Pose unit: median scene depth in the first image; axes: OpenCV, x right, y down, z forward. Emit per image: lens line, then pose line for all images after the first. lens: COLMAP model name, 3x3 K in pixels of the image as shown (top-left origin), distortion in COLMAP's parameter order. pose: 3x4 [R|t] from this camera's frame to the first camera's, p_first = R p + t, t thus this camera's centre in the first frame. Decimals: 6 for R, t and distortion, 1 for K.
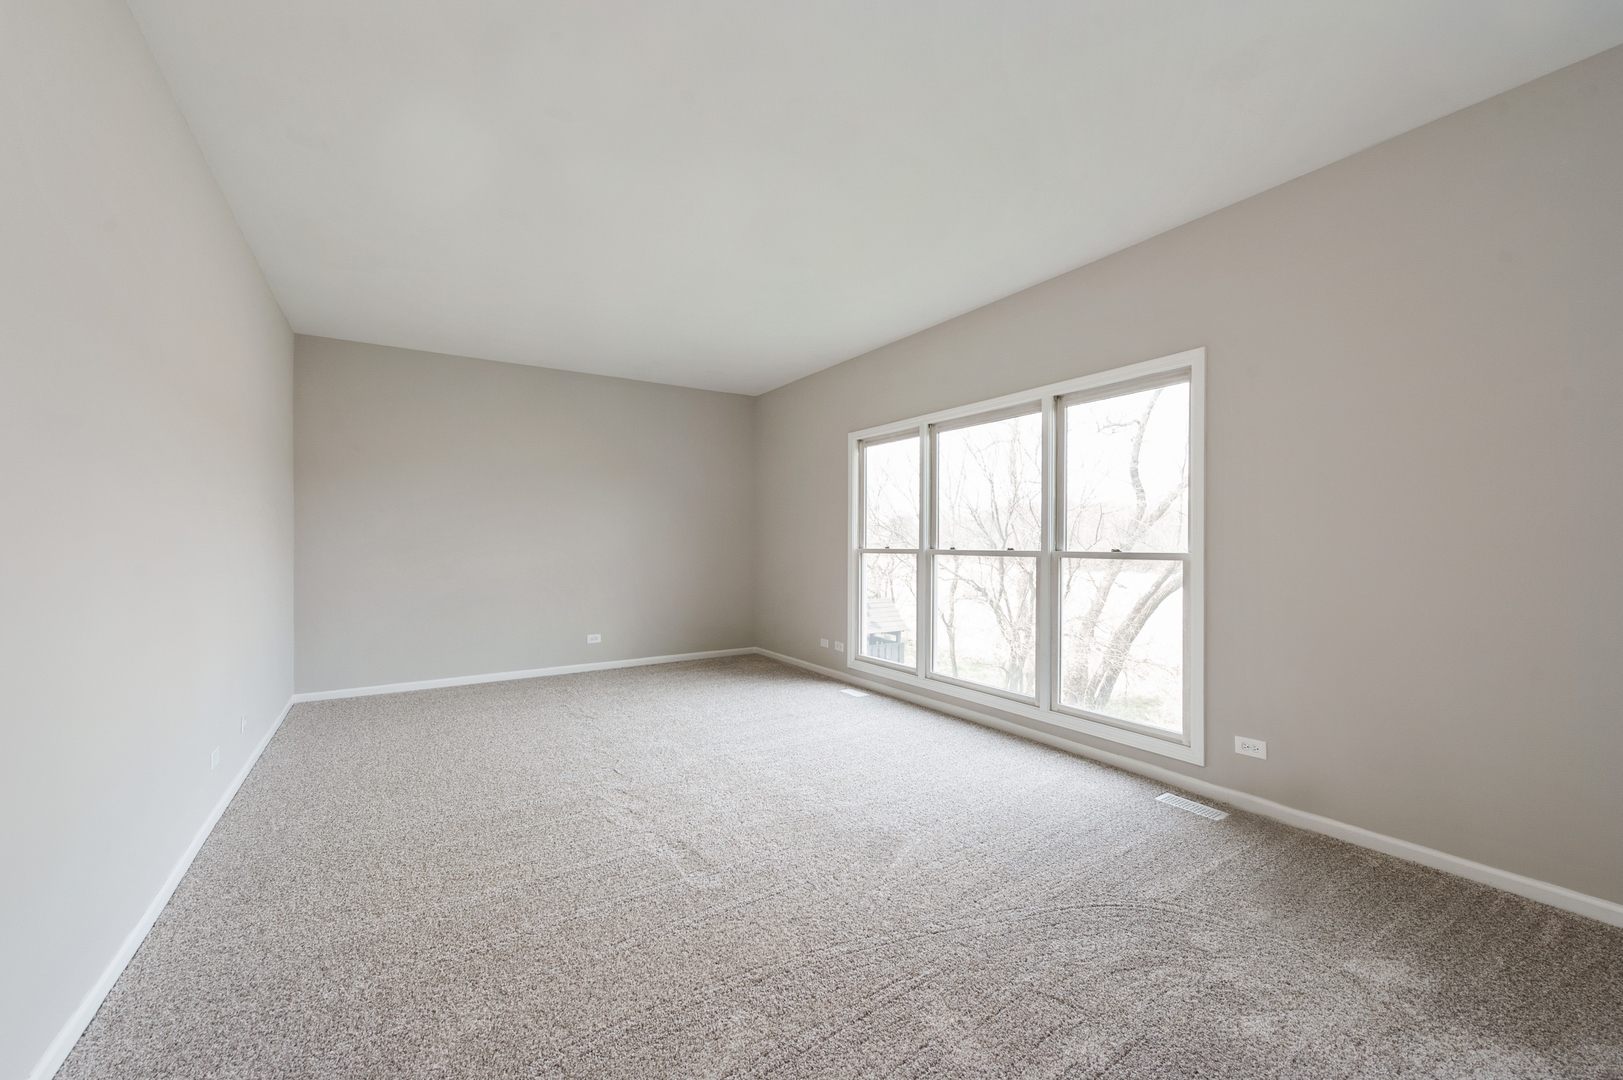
lens RADIAL K [[649.2, 0, 811.0], [0, 649.2, 539.4], [0, 0, 1]] dist [0.013060, -0.001929]
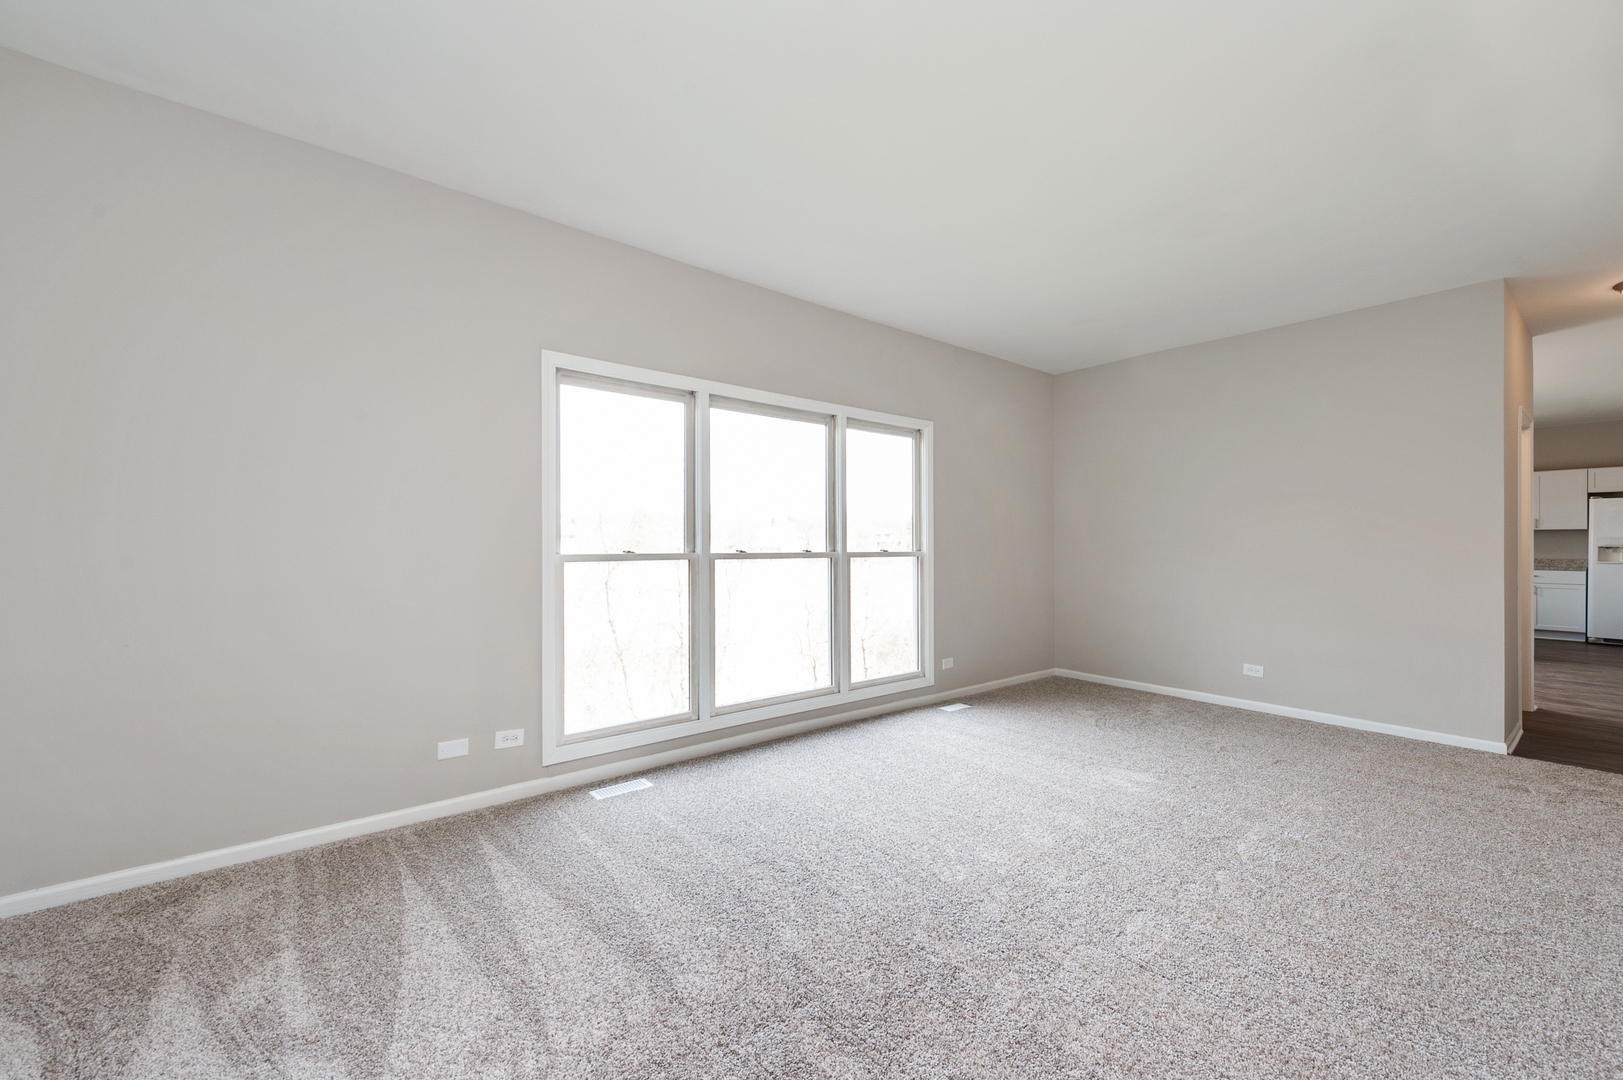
lens RADIAL K [[649.2, 0, 801.2], [0, 649.2, 534.9], [0, 0, 1]] dist [0.013060, -0.001929]
pose [[-0.115010, 0.012617, 0.993284, -0.664183], [-0.008547, 0.999870, -0.013691, 0.003758], [-0.993328, -0.010064, -0.114887, 1.060195]]
